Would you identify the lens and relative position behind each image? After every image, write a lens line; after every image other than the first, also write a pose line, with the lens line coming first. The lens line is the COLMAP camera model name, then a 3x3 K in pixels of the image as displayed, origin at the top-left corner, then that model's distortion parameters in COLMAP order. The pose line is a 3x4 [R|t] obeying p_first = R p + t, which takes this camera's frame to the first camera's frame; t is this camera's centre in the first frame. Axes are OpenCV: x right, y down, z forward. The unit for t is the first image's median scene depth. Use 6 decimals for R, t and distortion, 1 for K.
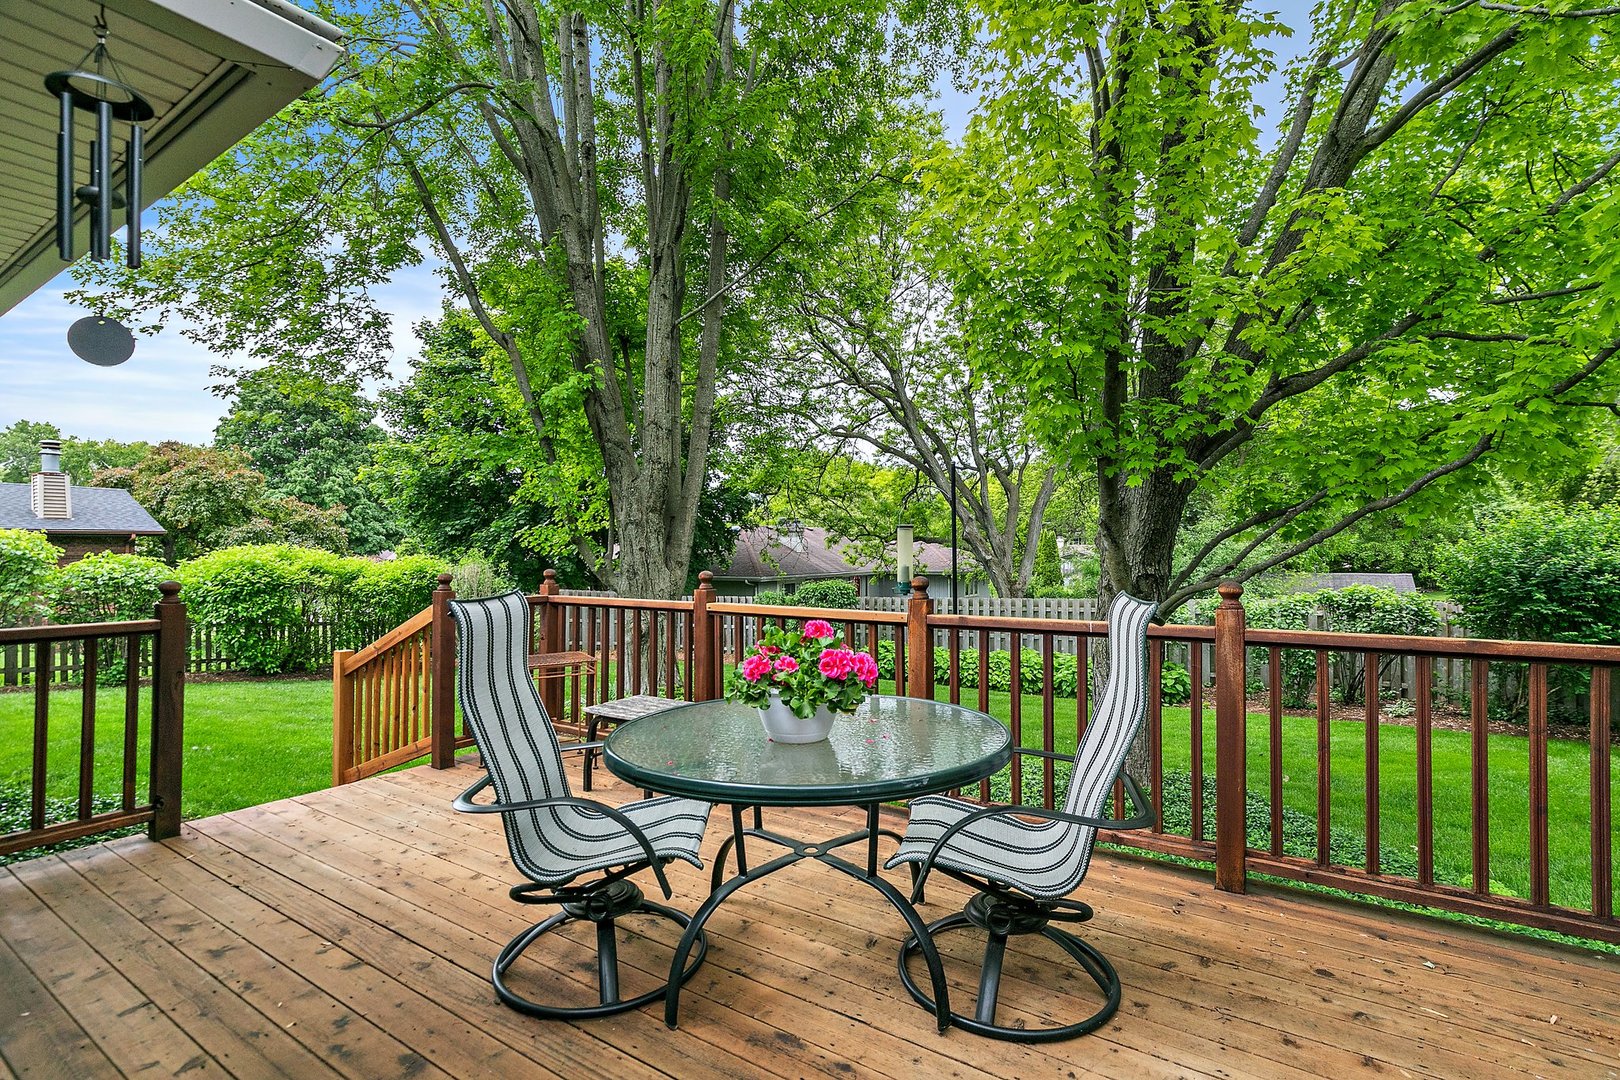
lens RADIAL K [[762.5, 0, 818.8], [0, 762.5, 548.2], [0, 0, 1]] dist [-0.002517, -0.000514]
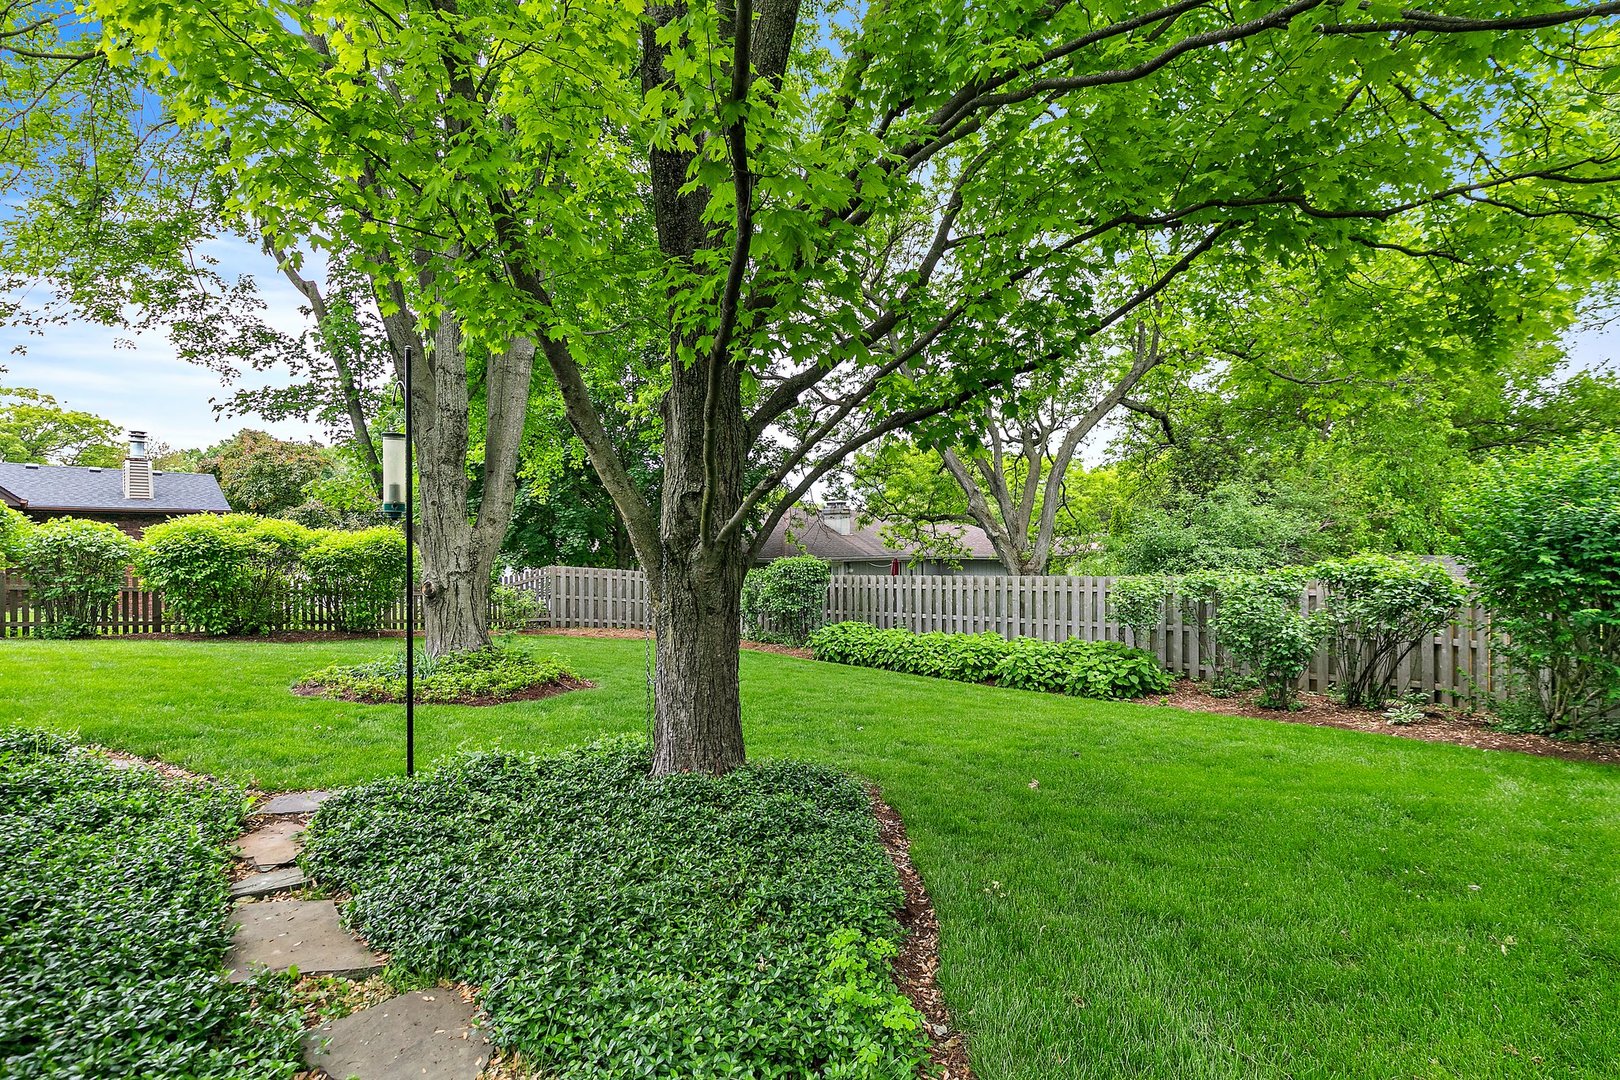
lens RADIAL K [[762.5, 0, 818.8], [0, 762.5, 548.2], [0, 0, 1]] dist [-0.002517, -0.000514]
pose [[0.981931, 0.003374, -0.189208, 0.326633], [-0.001900, 0.999966, 0.007968, 0.038410], [0.189228, -0.007464, 0.981905, 0.136472]]
